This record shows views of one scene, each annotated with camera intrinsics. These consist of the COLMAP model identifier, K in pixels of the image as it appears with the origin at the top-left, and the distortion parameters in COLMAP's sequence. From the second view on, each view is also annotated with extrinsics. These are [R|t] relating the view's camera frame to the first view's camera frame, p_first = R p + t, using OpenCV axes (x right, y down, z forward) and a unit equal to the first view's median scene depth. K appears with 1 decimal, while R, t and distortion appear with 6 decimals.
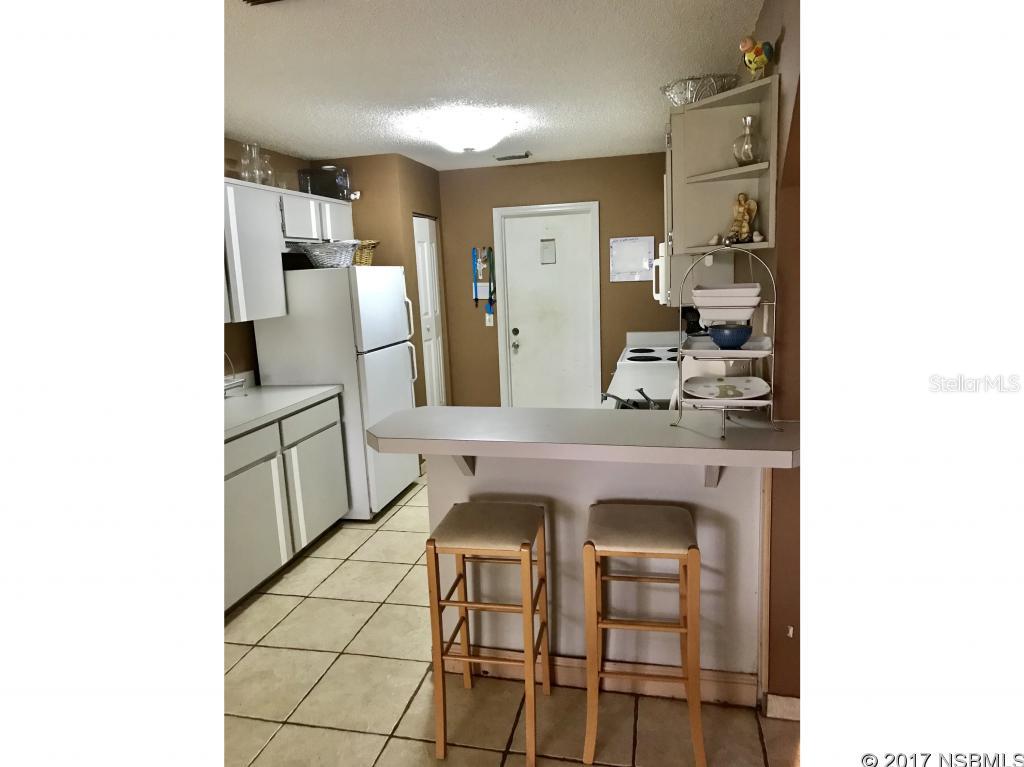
lens RADIAL K [[628.2, 0, 512.1], [0, 628.2, 383.3], [0, 0, 1]] dist [0.009375, -0.000584]
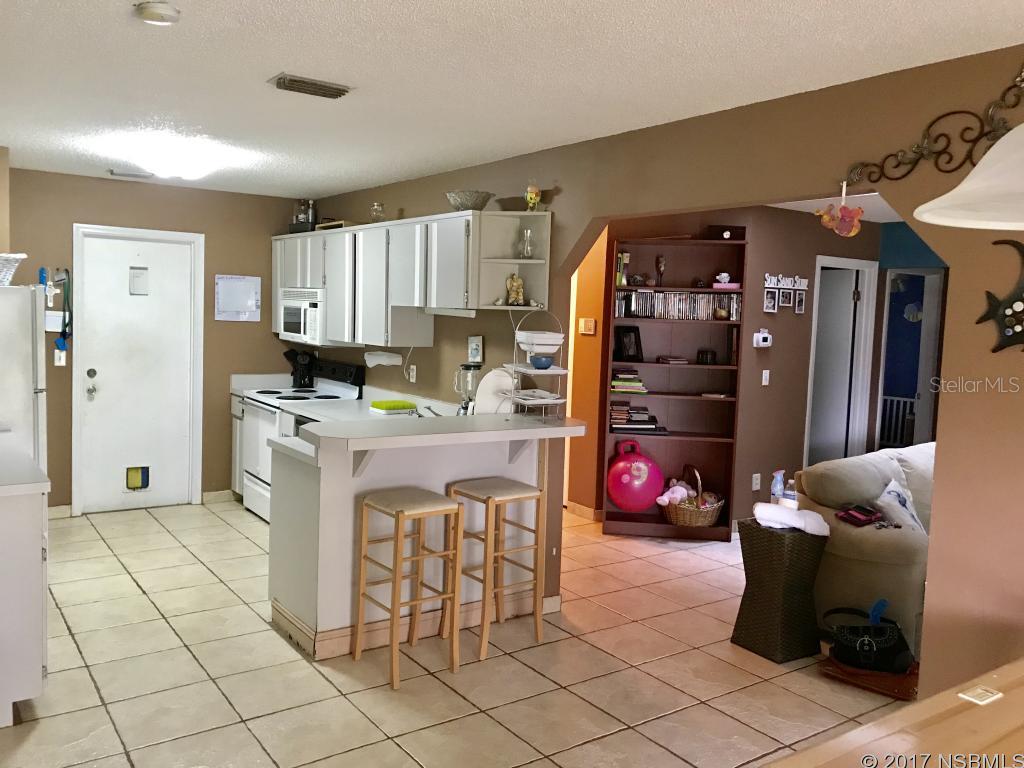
lens RADIAL K [[845.3, 0, 508.9], [0, 845.3, 384.6], [0, 0, 1]] dist [0.002996, 0.002431]
pose [[0.656652, 0.003548, 0.754185, -0.488033], [0.068295, 0.995601, -0.064147, 0.042313], [-0.751095, 0.093629, 0.653521, -0.133250]]
